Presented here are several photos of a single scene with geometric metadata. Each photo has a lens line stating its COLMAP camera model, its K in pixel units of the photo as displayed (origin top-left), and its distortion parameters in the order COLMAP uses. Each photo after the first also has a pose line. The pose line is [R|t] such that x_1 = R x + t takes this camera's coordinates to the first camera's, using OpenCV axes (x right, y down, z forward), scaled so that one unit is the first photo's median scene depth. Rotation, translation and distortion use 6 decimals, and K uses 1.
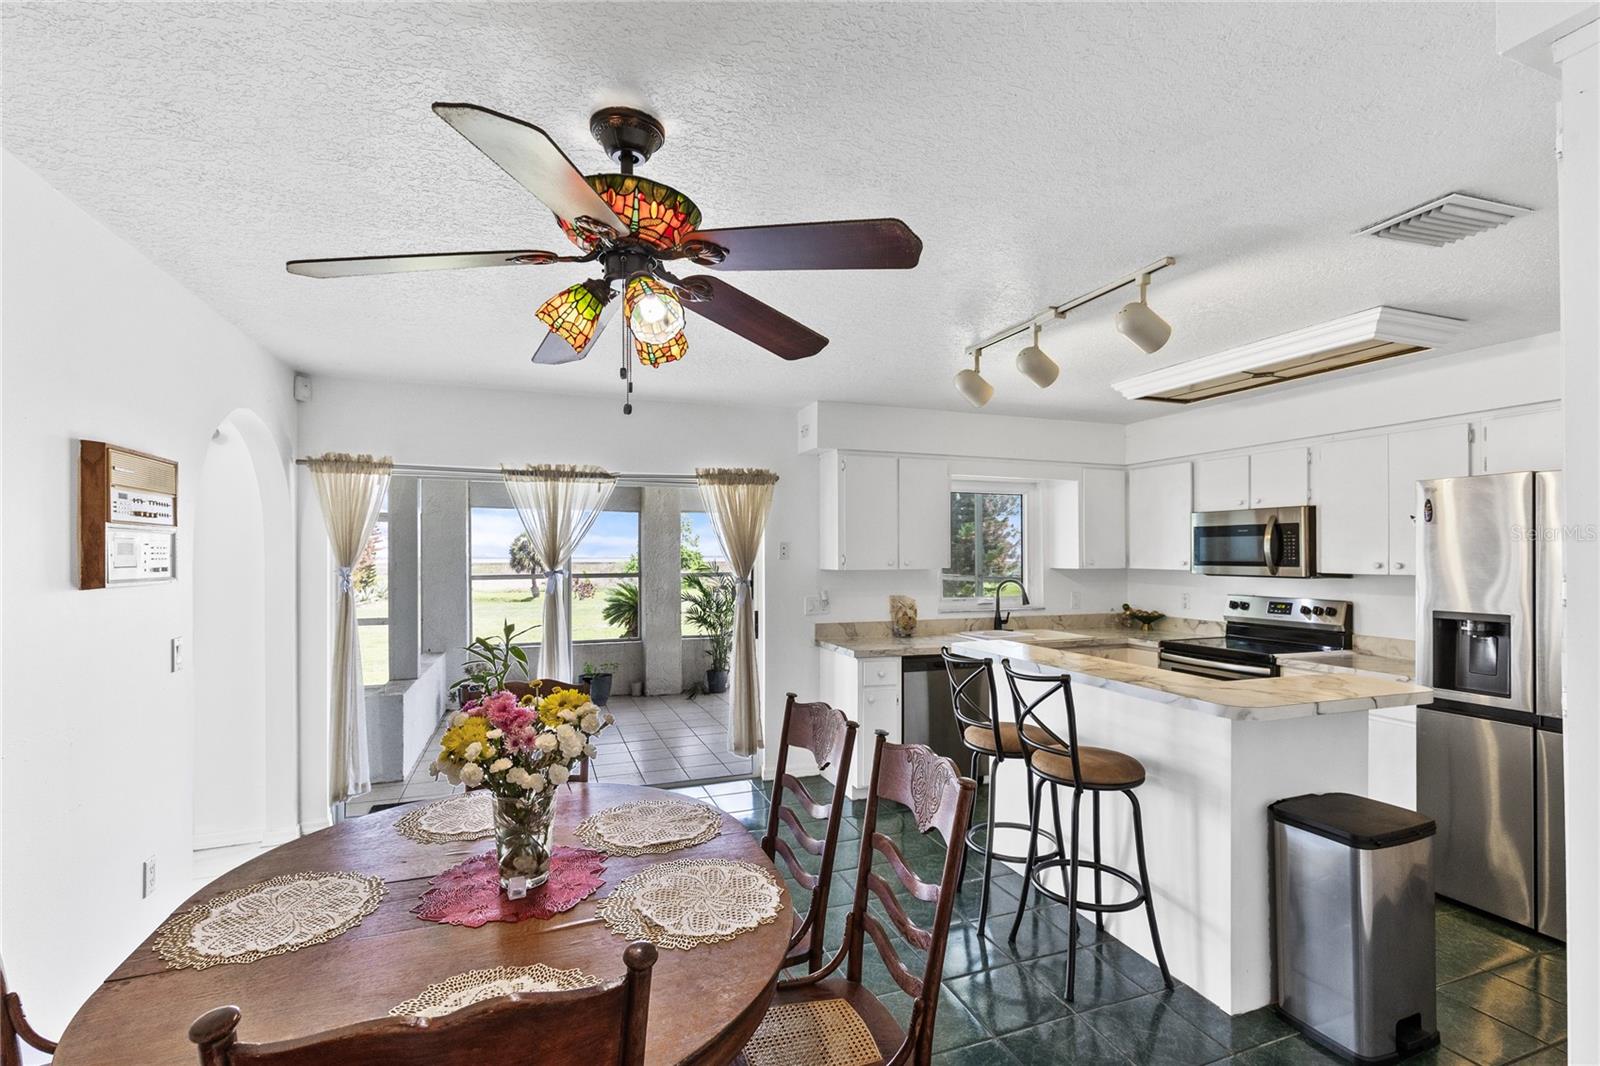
lens RADIAL K [[722.5, 0, 805.8], [0, 722.5, 547.8], [0, 0, 1]] dist [0.001821, 0.000109]
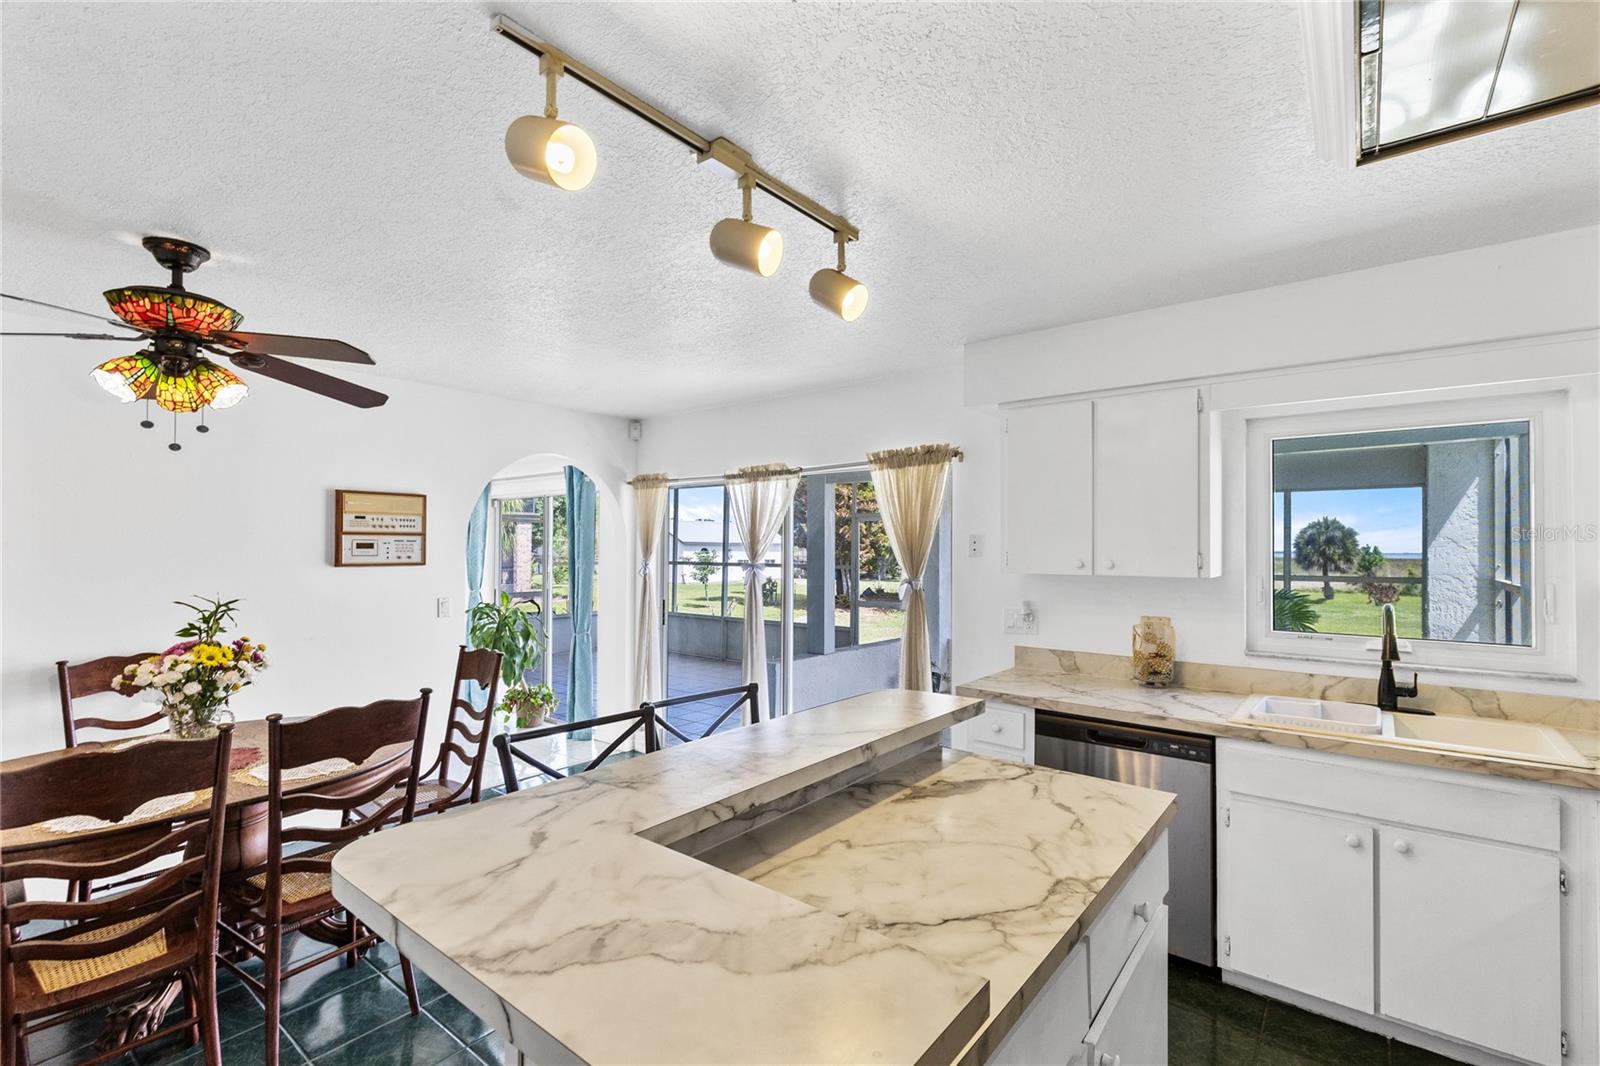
lens RADIAL K [[722.5, 0, 797.8], [0, 722.5, 536.4], [0, 0, 1]] dist [0.001821, 0.000109]
pose [[0.507146, -0.011322, -0.861786, 0.486401], [0.005036, 0.999936, -0.010173, 0.000951], [0.861846, 0.000819, 0.507170, 0.404229]]
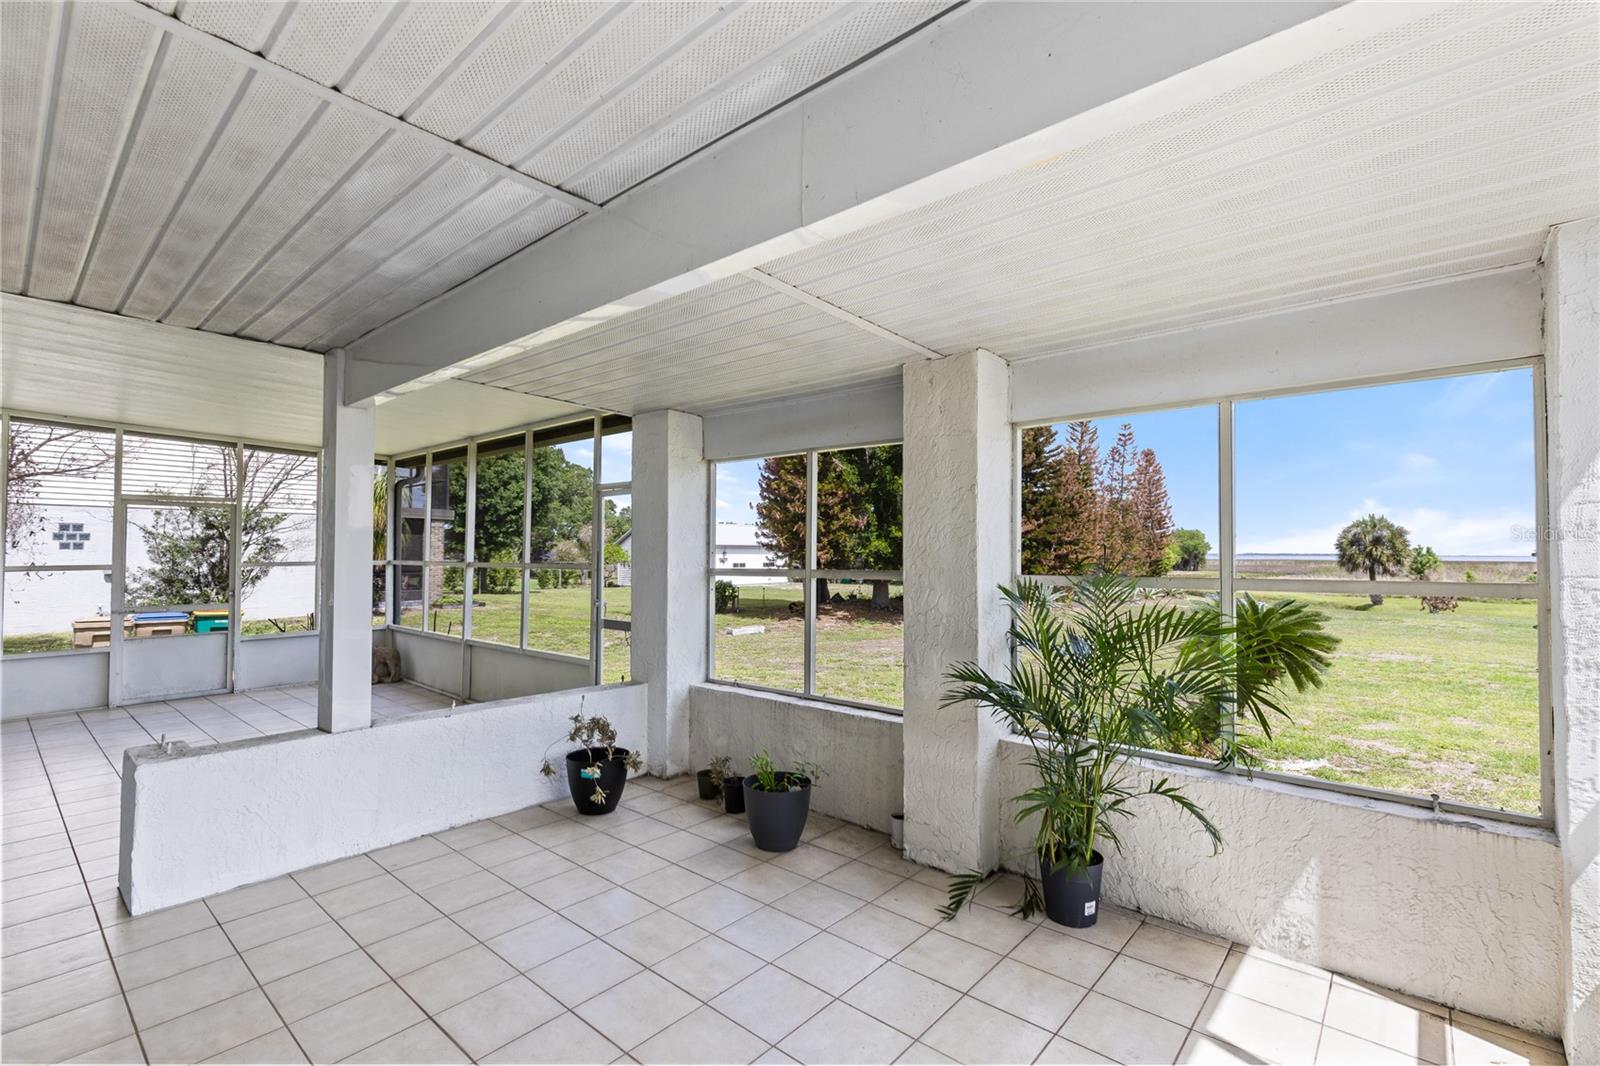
lens RADIAL K [[722.5, 0, 802.8], [0, 722.5, 537.5], [0, 0, 1]] dist [0.001821, 0.000109]
pose [[0.472798, -0.017161, -0.881003, 0.197928], [0.008076, 0.999853, -0.015142, 0.033615], [0.881134, 0.000044, 0.472867, 1.157400]]
